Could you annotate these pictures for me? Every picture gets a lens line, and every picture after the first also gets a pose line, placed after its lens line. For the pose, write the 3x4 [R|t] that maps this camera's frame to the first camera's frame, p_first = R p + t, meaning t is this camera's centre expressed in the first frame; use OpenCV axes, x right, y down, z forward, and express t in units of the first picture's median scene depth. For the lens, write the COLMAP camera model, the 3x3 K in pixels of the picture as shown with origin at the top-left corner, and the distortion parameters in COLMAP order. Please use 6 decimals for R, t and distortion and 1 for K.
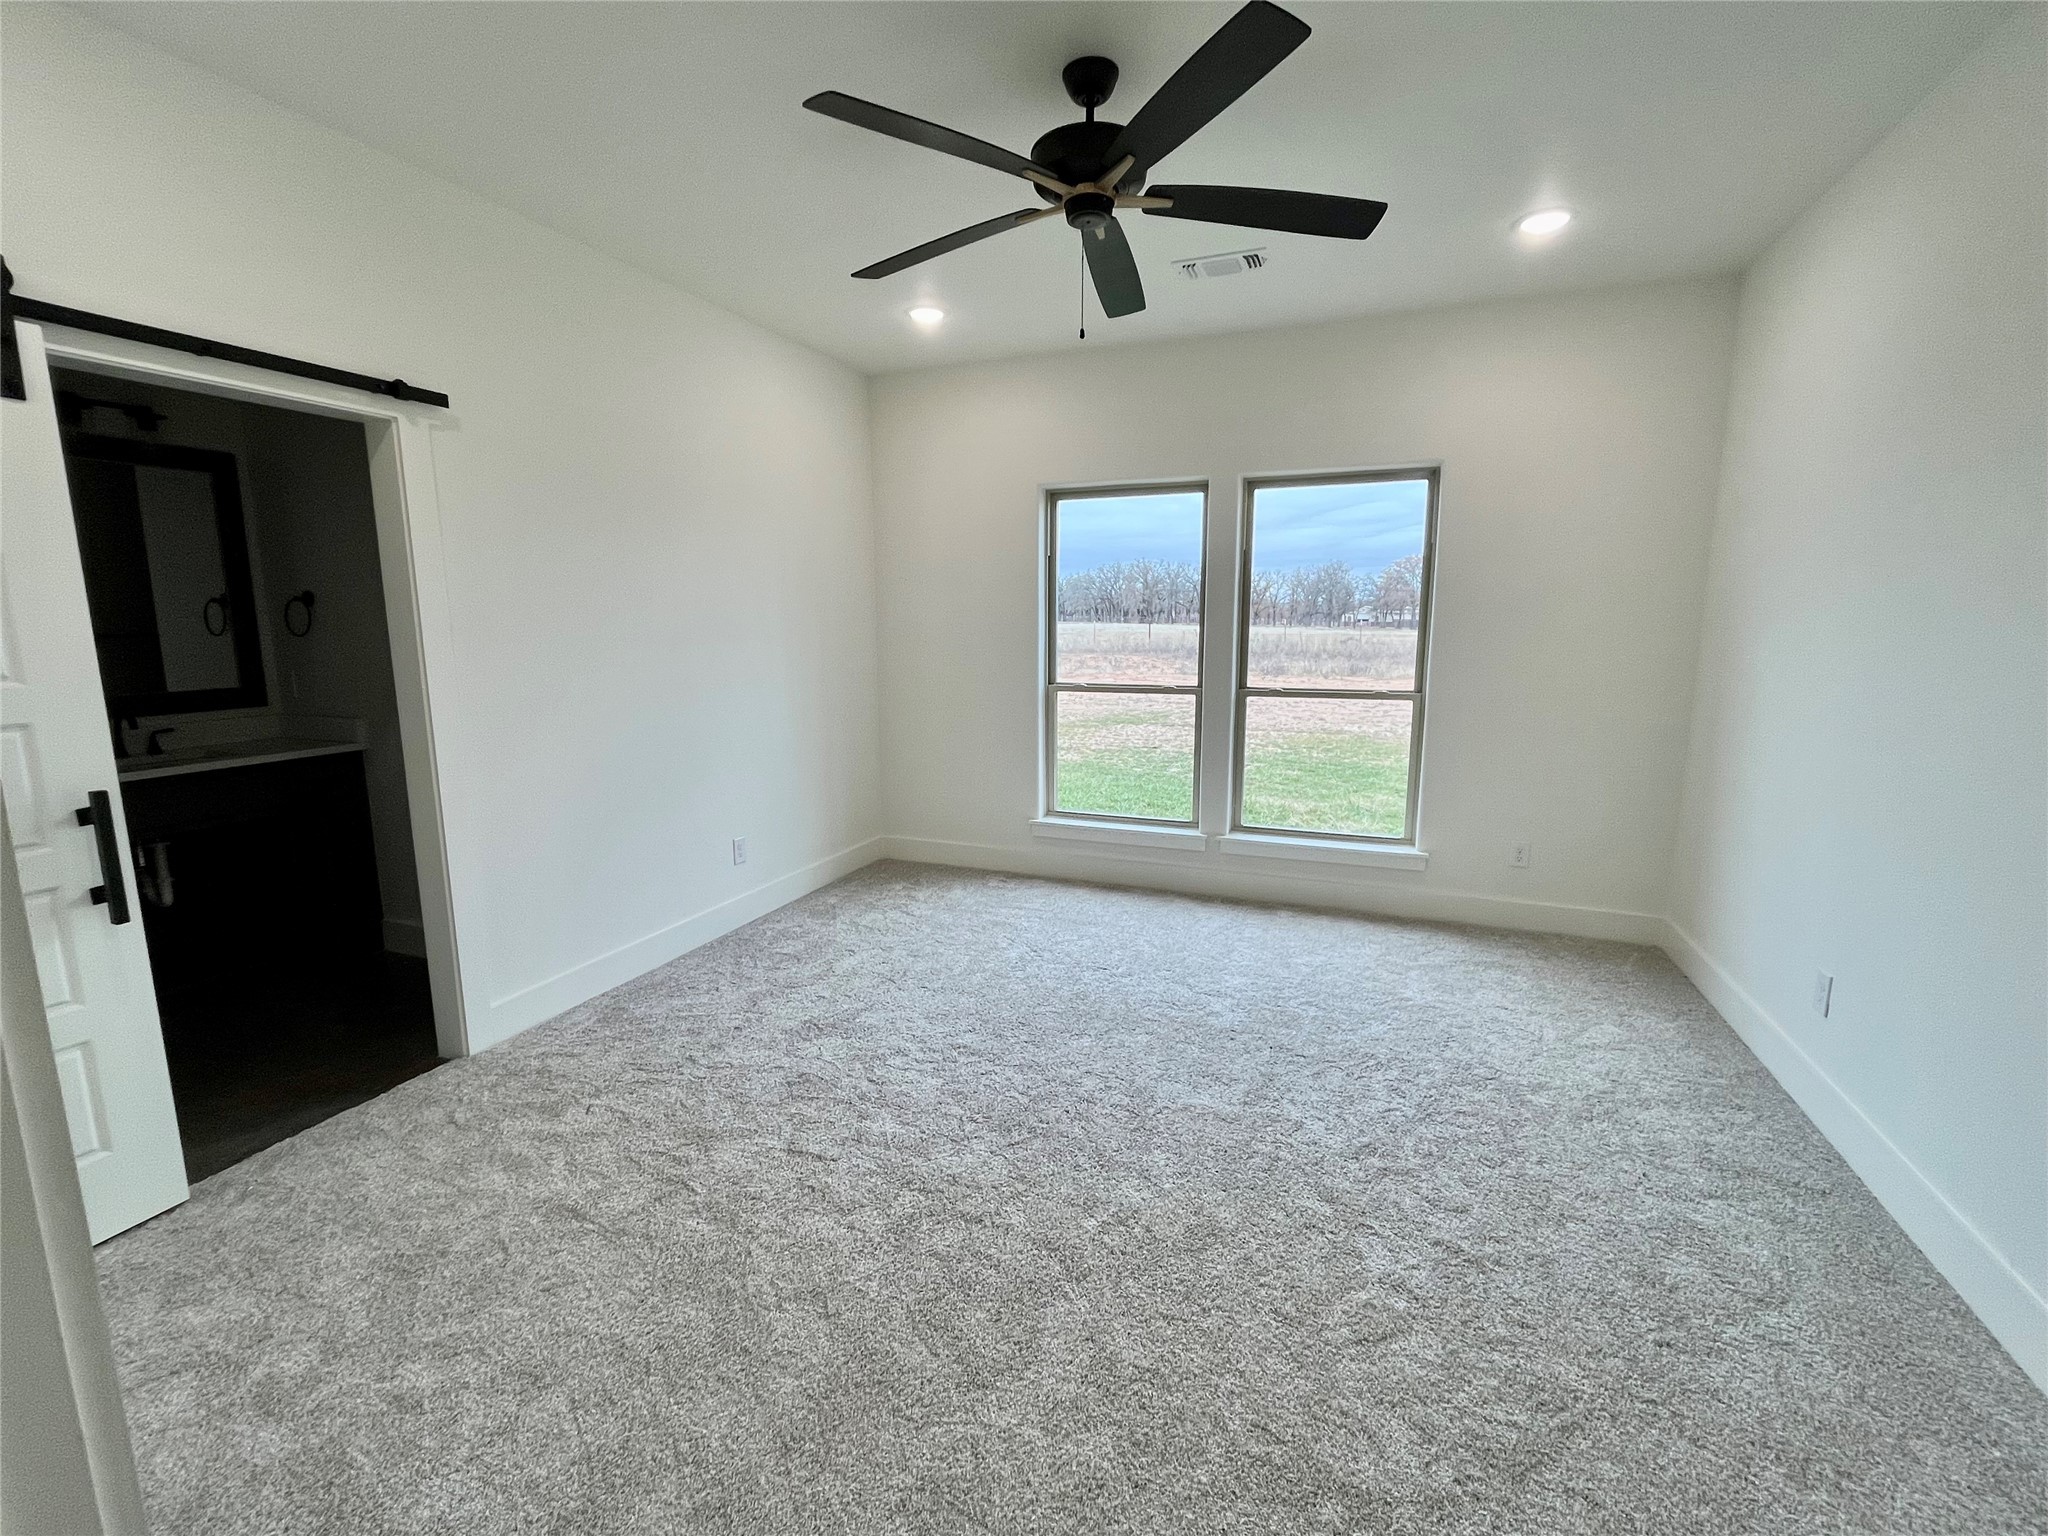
lens RADIAL K [[871.3, 0, 1029.0], [0, 871.3, 754.1], [0, 0, 1]] dist [-0.005696, 0.000645]
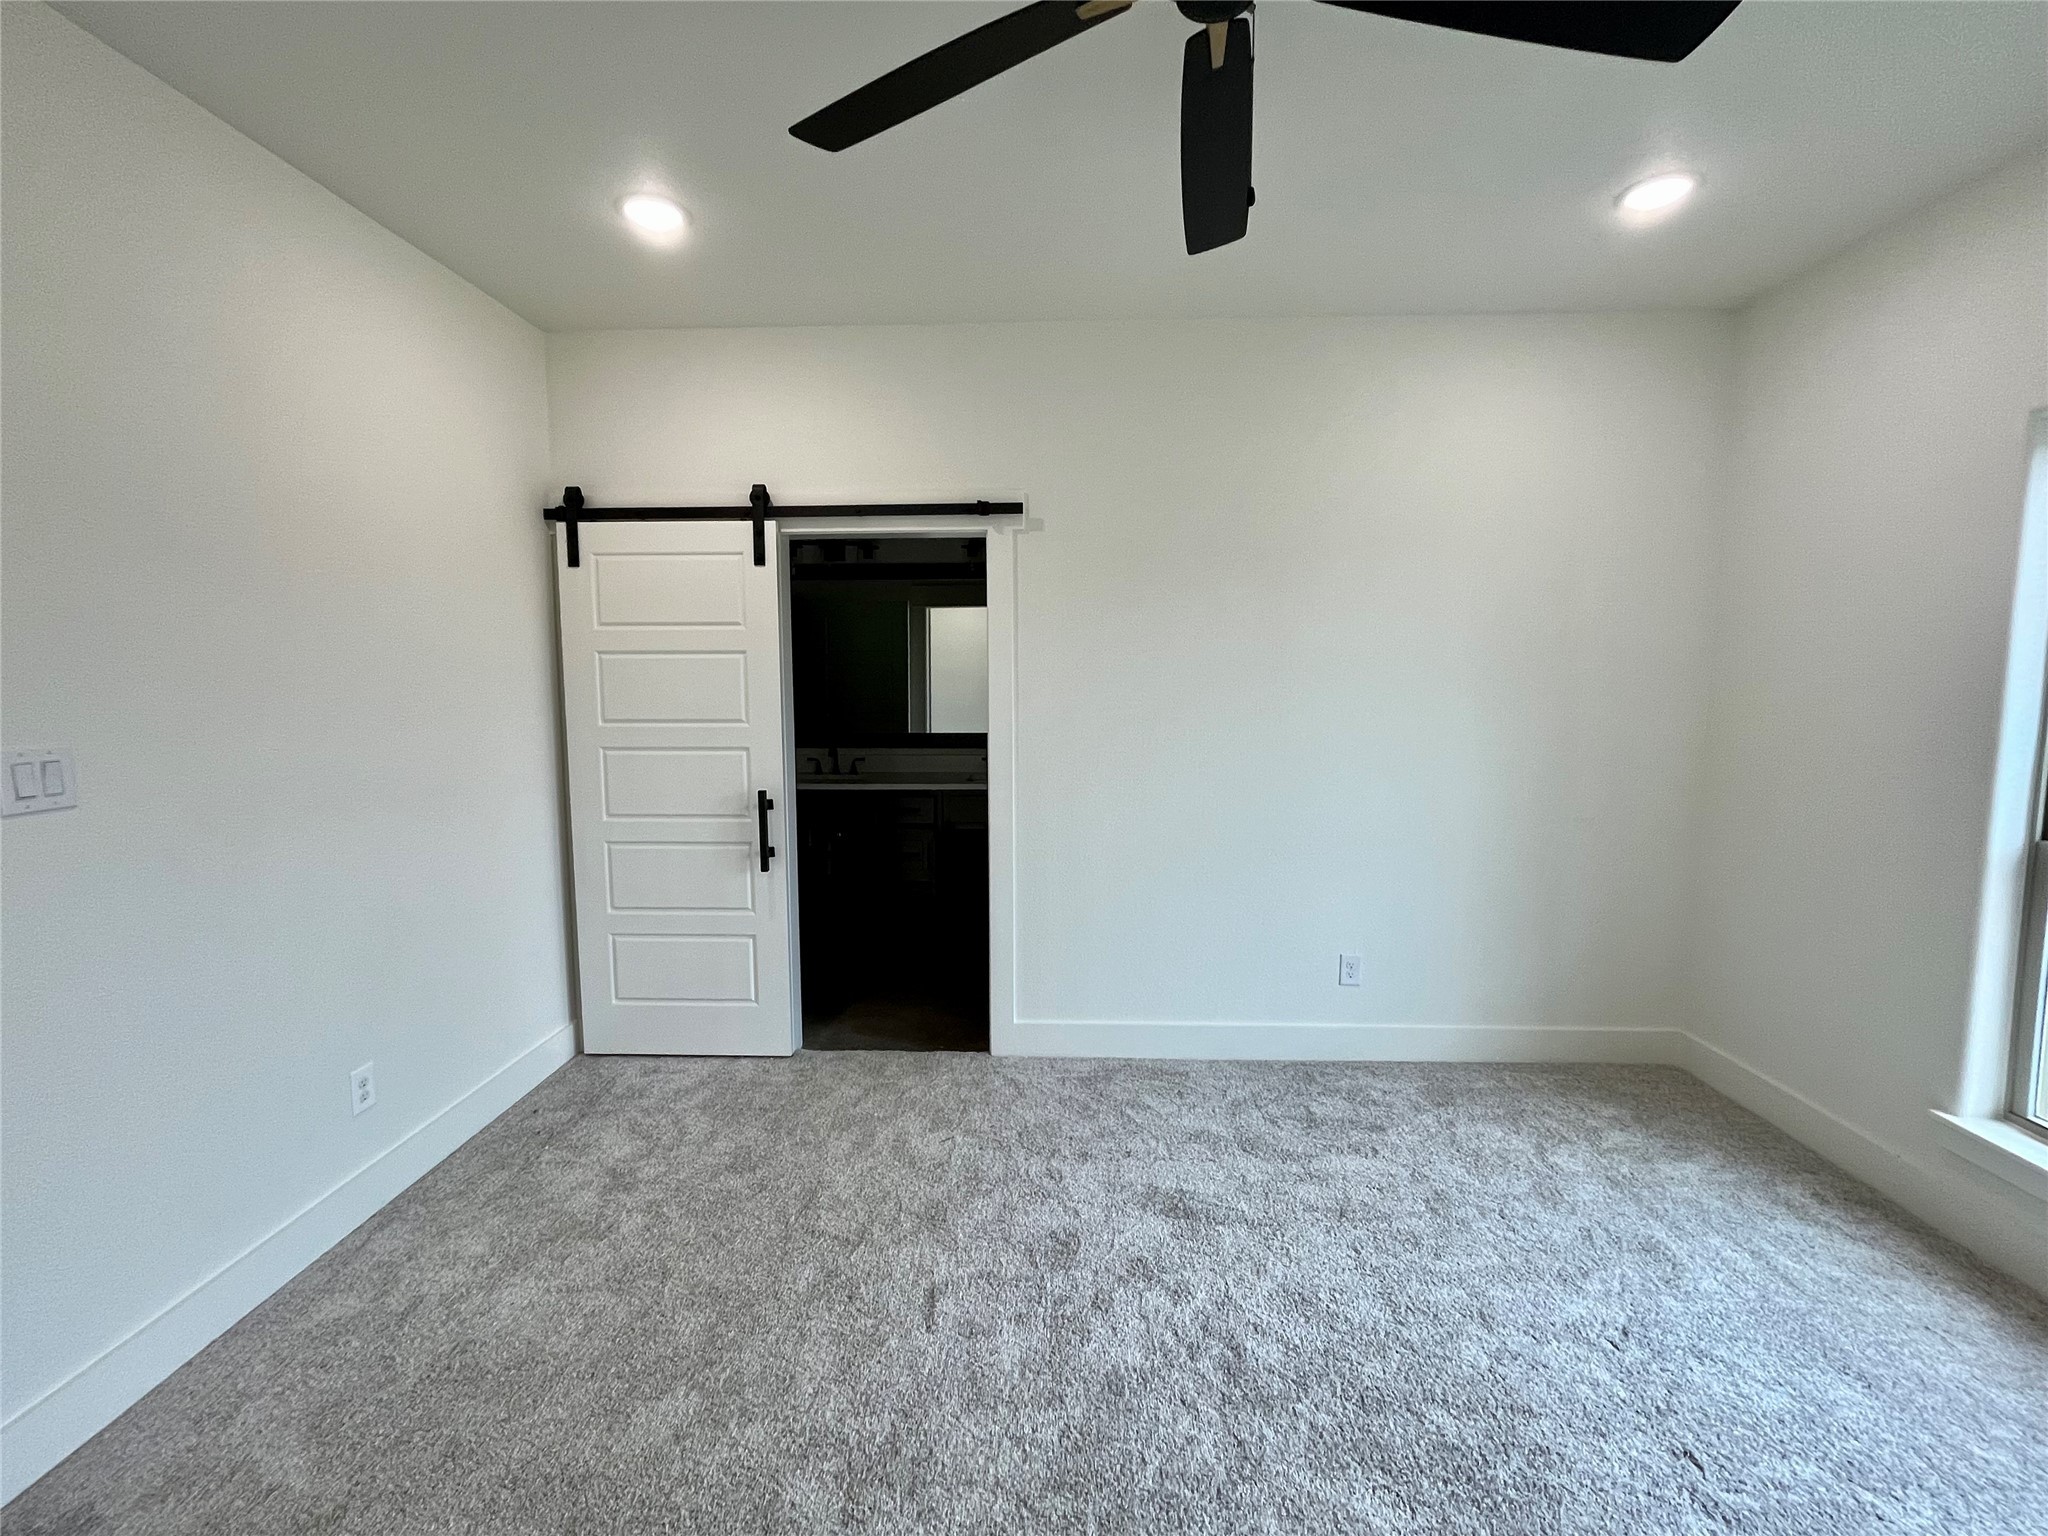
lens RADIAL K [[871.3, 0, 1029.2], [0, 871.3, 759.0], [0, 0, 1]] dist [-0.005696, 0.000645]
pose [[0.342677, 0.093320, -0.934807, 0.419205], [-0.146749, 0.988156, 0.044851, -0.105218], [0.927921, 0.121813, 0.352313, 0.546409]]
